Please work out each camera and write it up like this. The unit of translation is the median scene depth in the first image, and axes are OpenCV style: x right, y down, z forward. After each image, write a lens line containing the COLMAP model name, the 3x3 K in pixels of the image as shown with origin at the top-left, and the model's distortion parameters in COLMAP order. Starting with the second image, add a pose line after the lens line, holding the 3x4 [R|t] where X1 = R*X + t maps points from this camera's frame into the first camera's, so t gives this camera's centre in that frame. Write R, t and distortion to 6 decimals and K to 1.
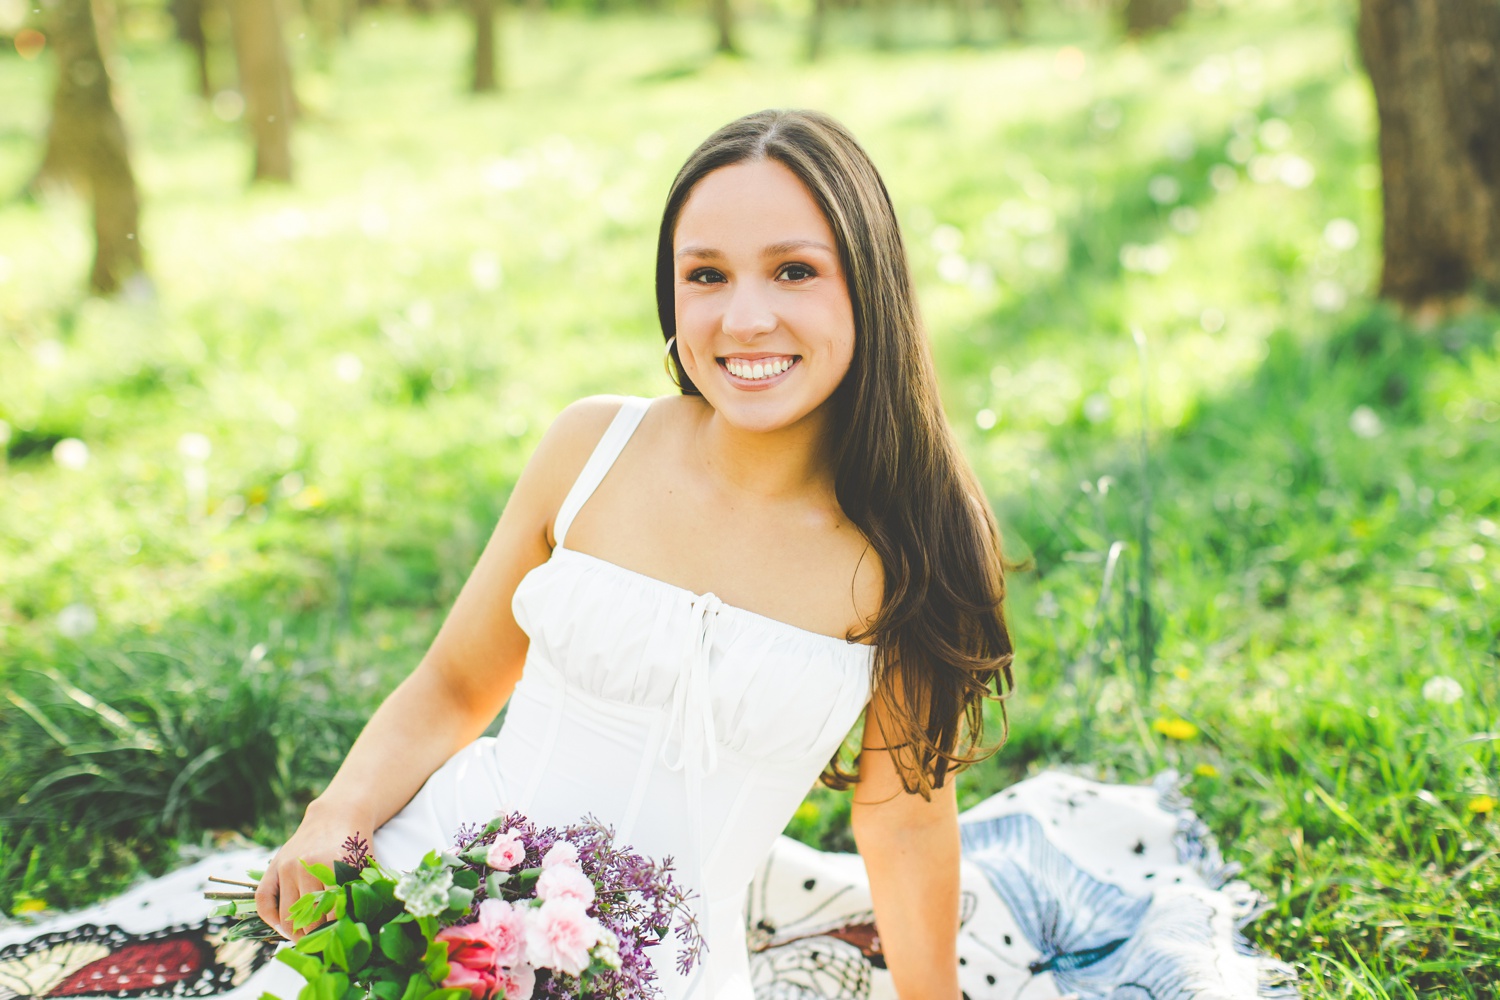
lens RADIAL K [[2113.1, 0, 749.9], [0, 2113.1, 497.2], [0, 0, 1]] dist [-0.048845, 0.000000]
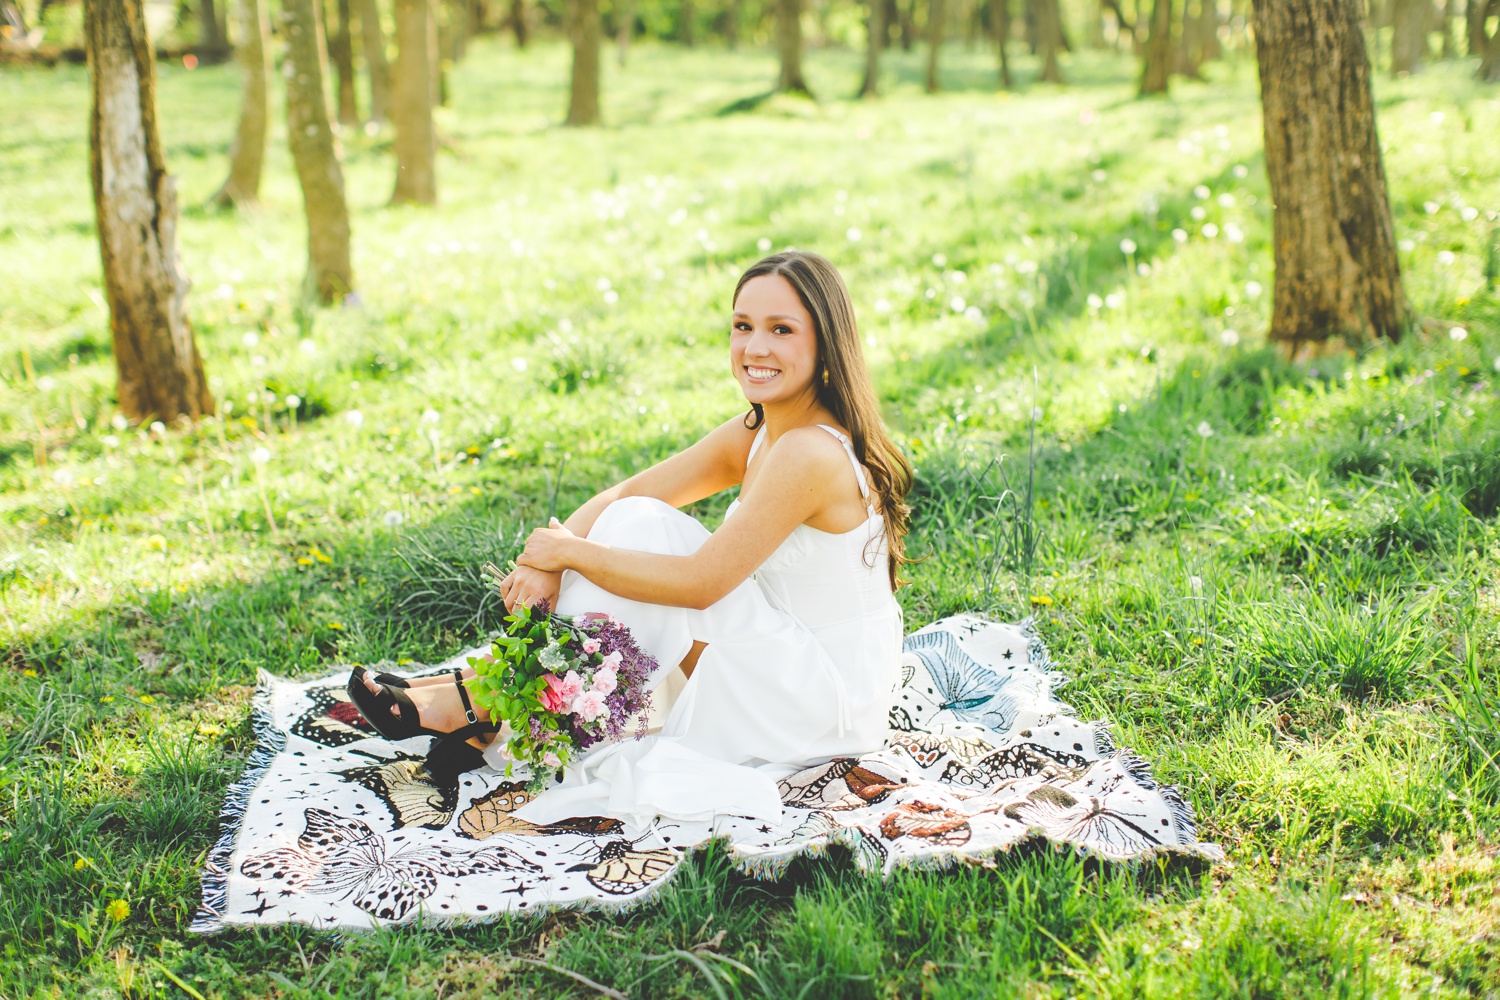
lens RADIAL K [[2113.1, 0, 744.1], [0, 2113.1, 500.4], [0, 0, 1]] dist [-0.048845, 0.000000]
pose [[0.998944, 0.039458, -0.023539, -0.003964], [-0.039271, 0.999194, 0.008343, 0.015027], [0.023850, -0.007410, 0.999688, -0.488049]]
